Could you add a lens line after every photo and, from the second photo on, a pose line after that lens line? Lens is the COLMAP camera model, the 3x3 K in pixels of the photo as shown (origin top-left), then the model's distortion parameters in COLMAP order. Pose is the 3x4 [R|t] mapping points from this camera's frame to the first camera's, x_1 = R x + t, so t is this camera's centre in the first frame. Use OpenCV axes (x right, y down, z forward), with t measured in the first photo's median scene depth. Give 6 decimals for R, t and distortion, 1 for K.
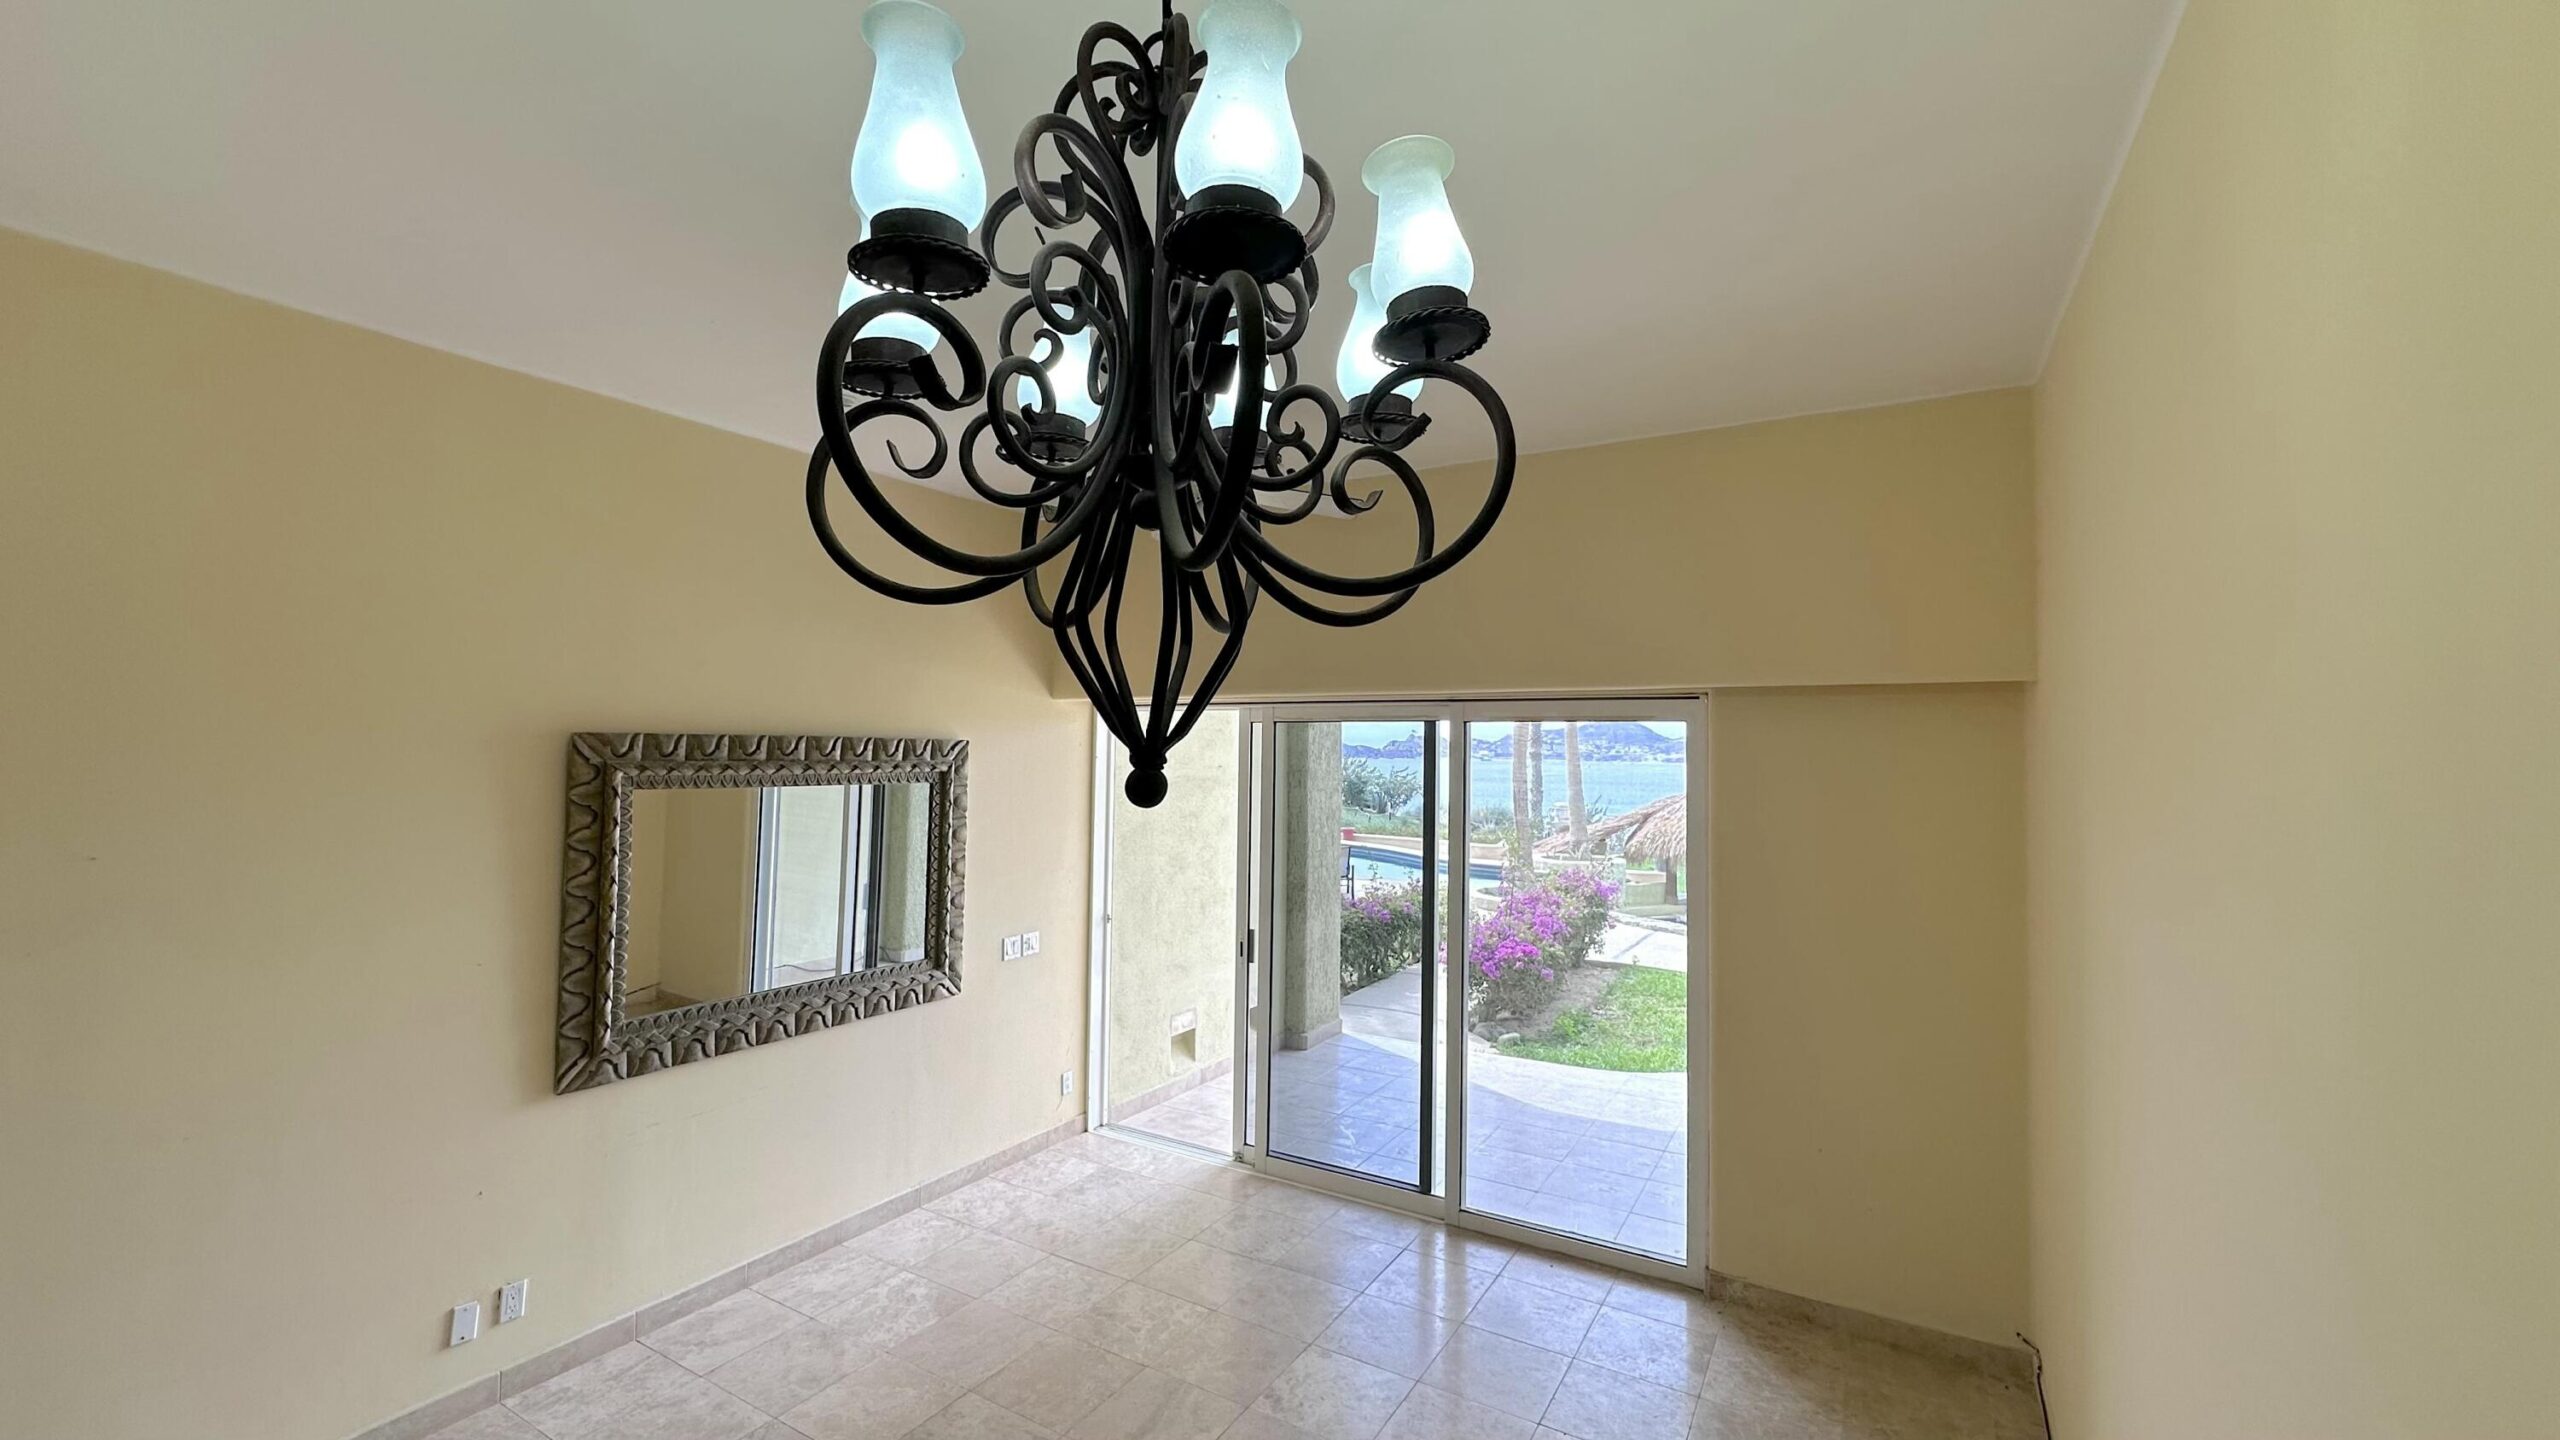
lens RADIAL K [[1021.3, 0, 1288.5], [0, 1021.3, 714.6], [0, 0, 1]] dist [-0.003541, 0.001438]
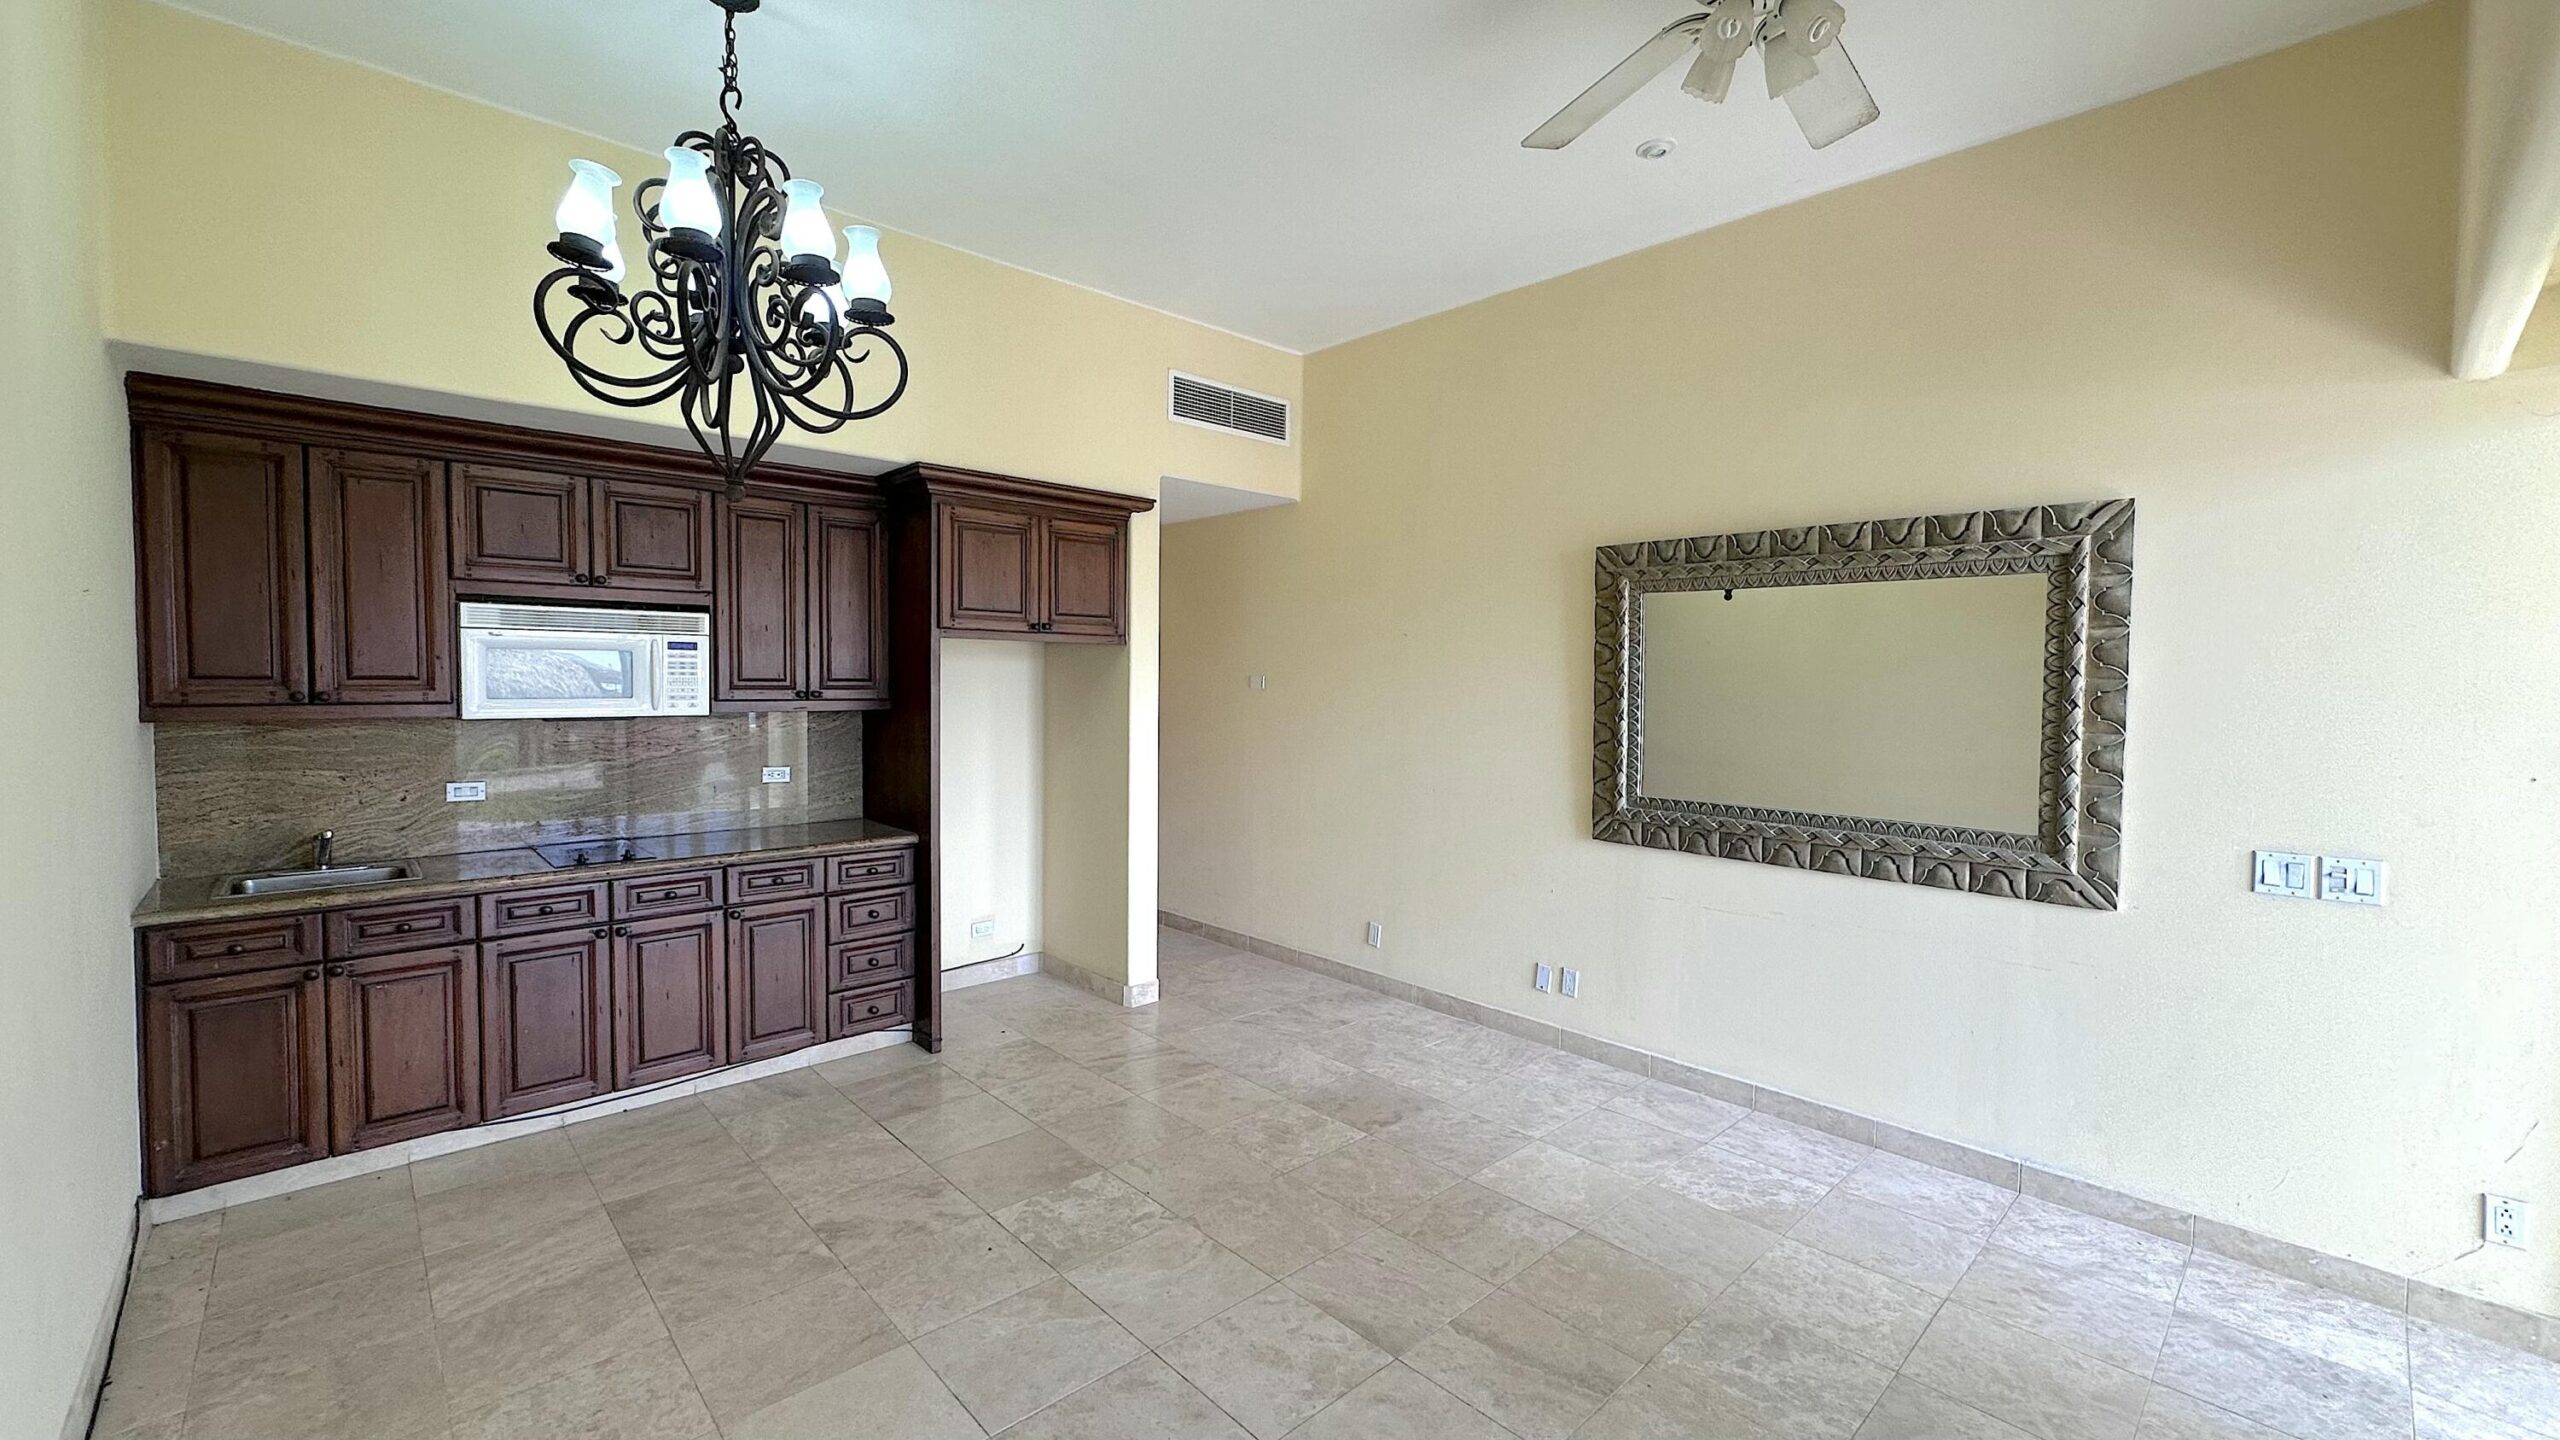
lens RADIAL K [[1021.3, 0, 1283.6], [0, 1021.3, 715.5], [0, 0, 1]] dist [-0.003541, 0.001438]
pose [[-0.282593, 0.021786, -0.958993, 0.496482], [0.017535, 0.999692, 0.017544, 0.161851], [0.959080, -0.011859, -0.282888, 0.832329]]
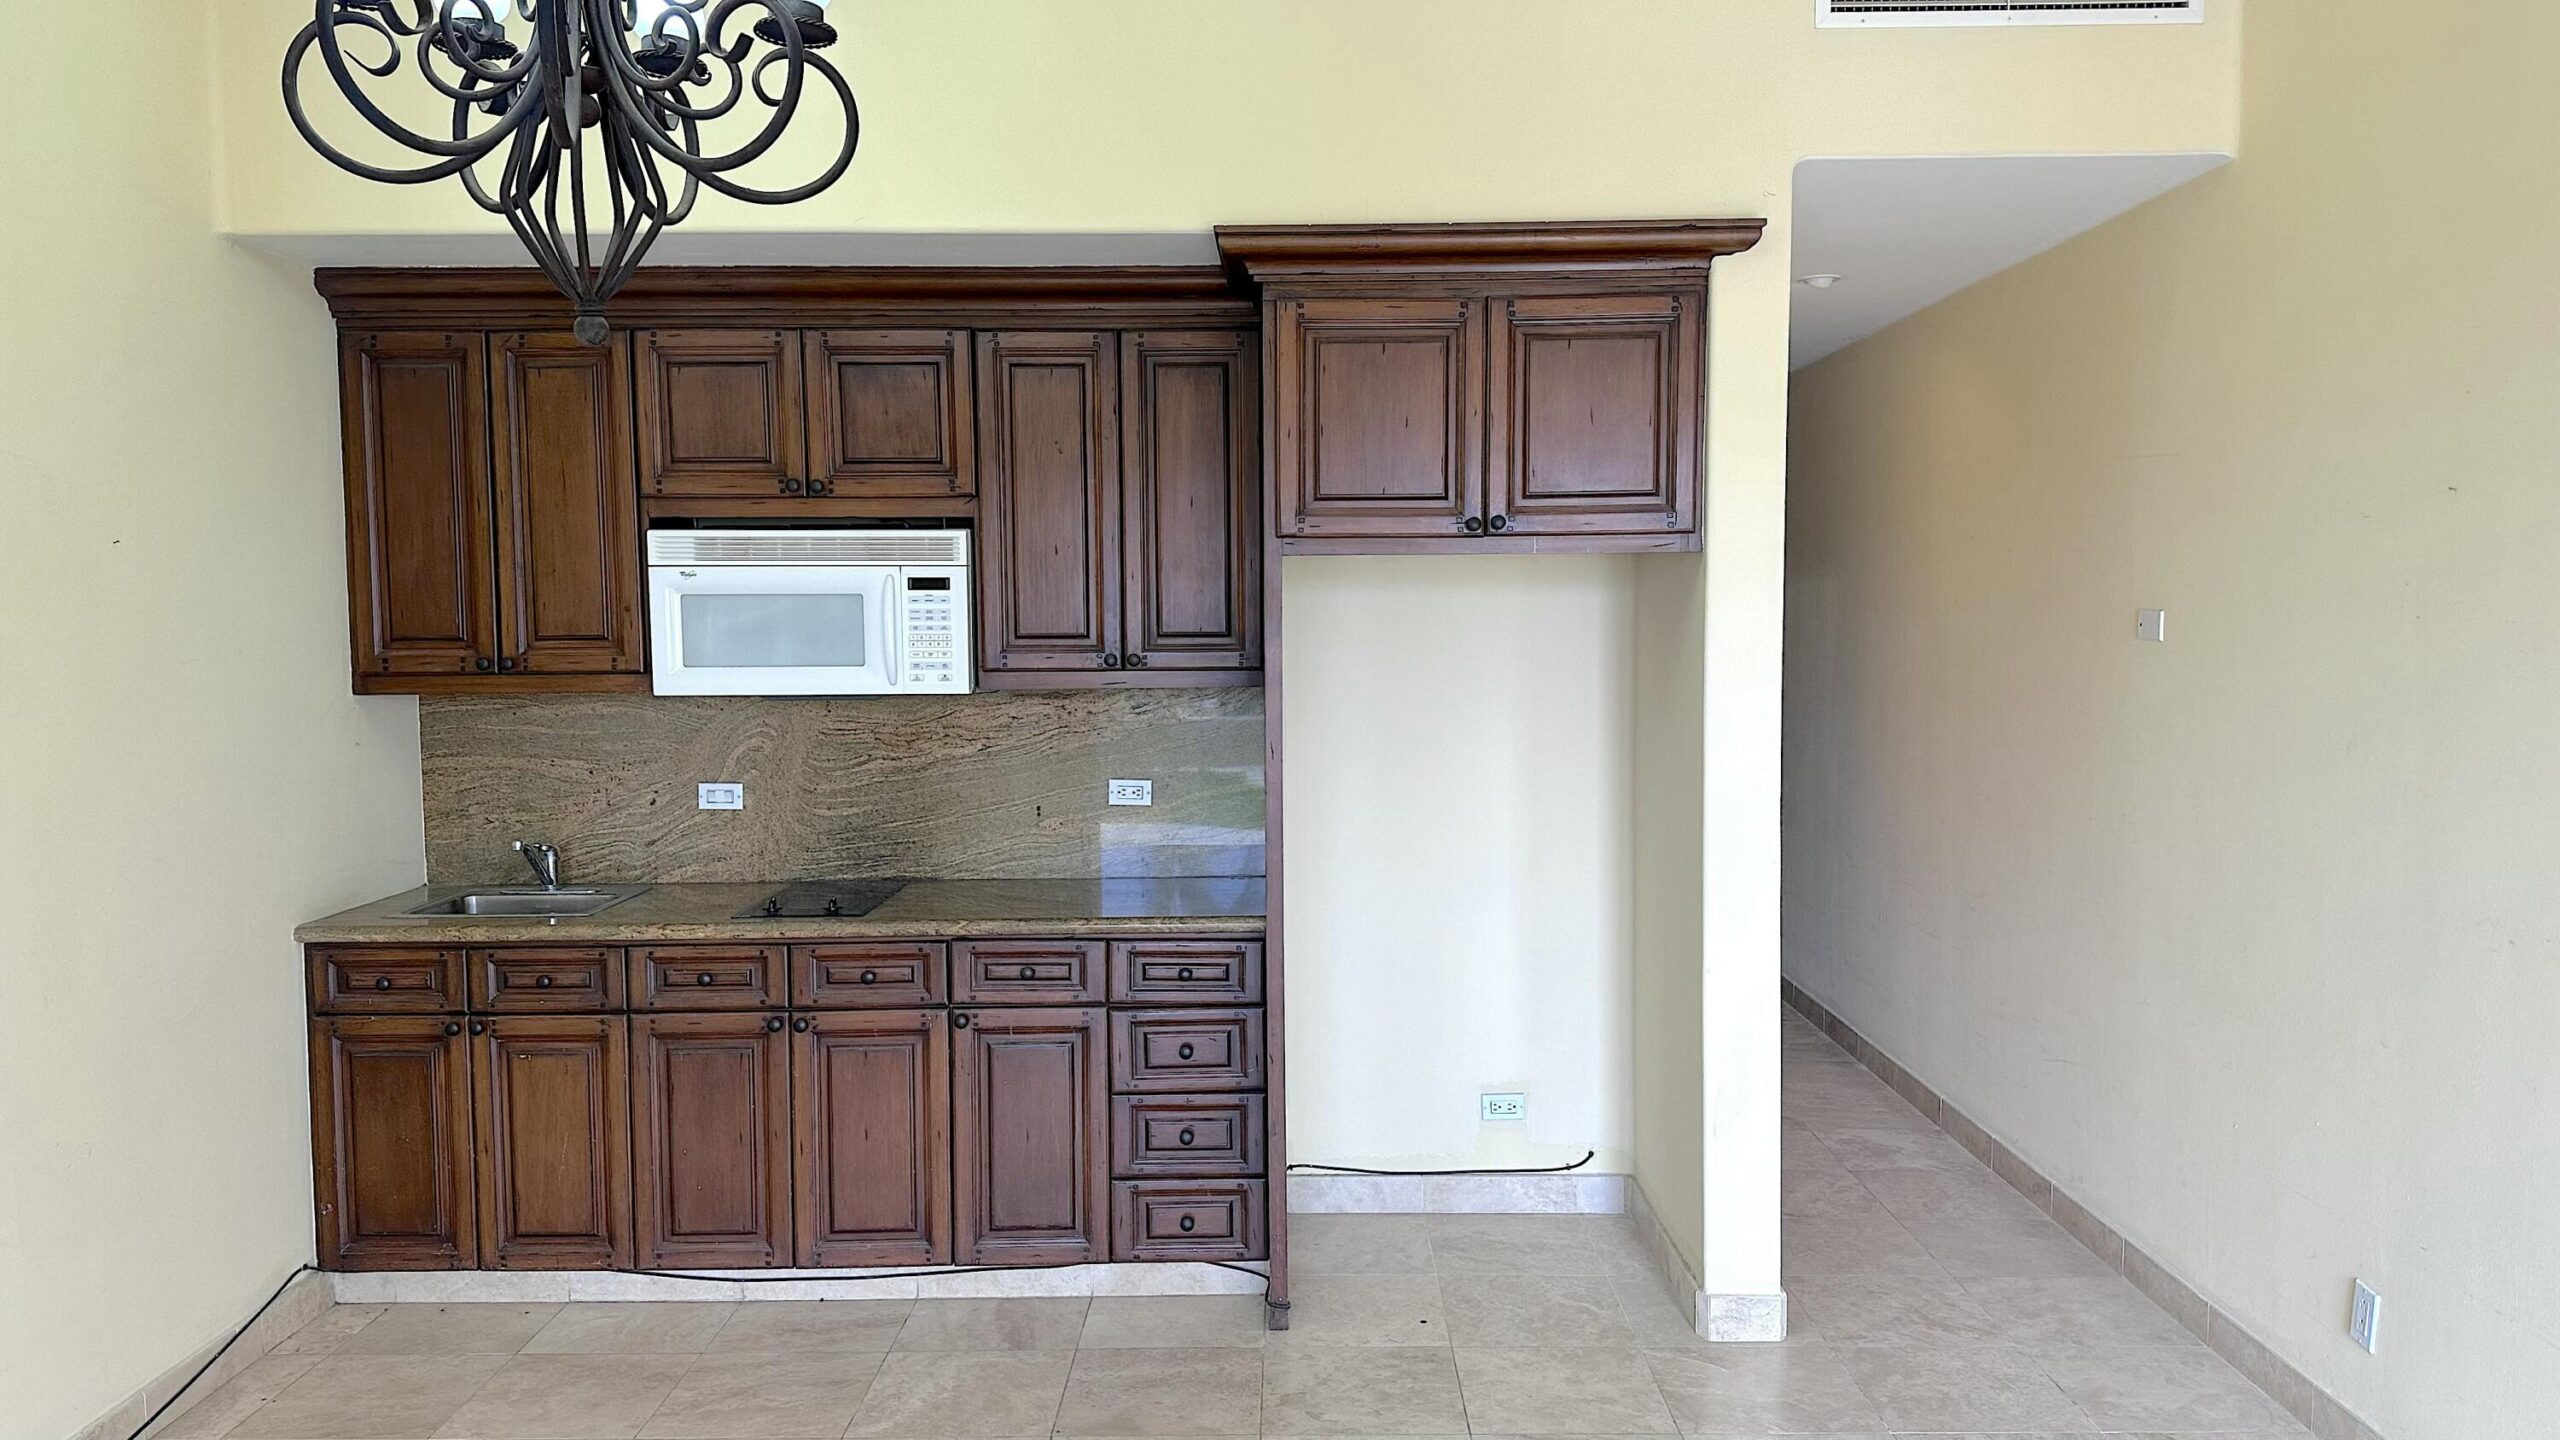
lens RADIAL K [[1792.3, 0, 1275.3], [0, 1792.3, 721.5], [0, 0, 1]] dist [0.062241, -0.049778]
pose [[-0.866730, 0.024699, -0.498165, 0.082898], [0.012620, 0.999539, 0.027600, 0.158465], [0.498617, 0.017635, -0.866643, 1.045225]]
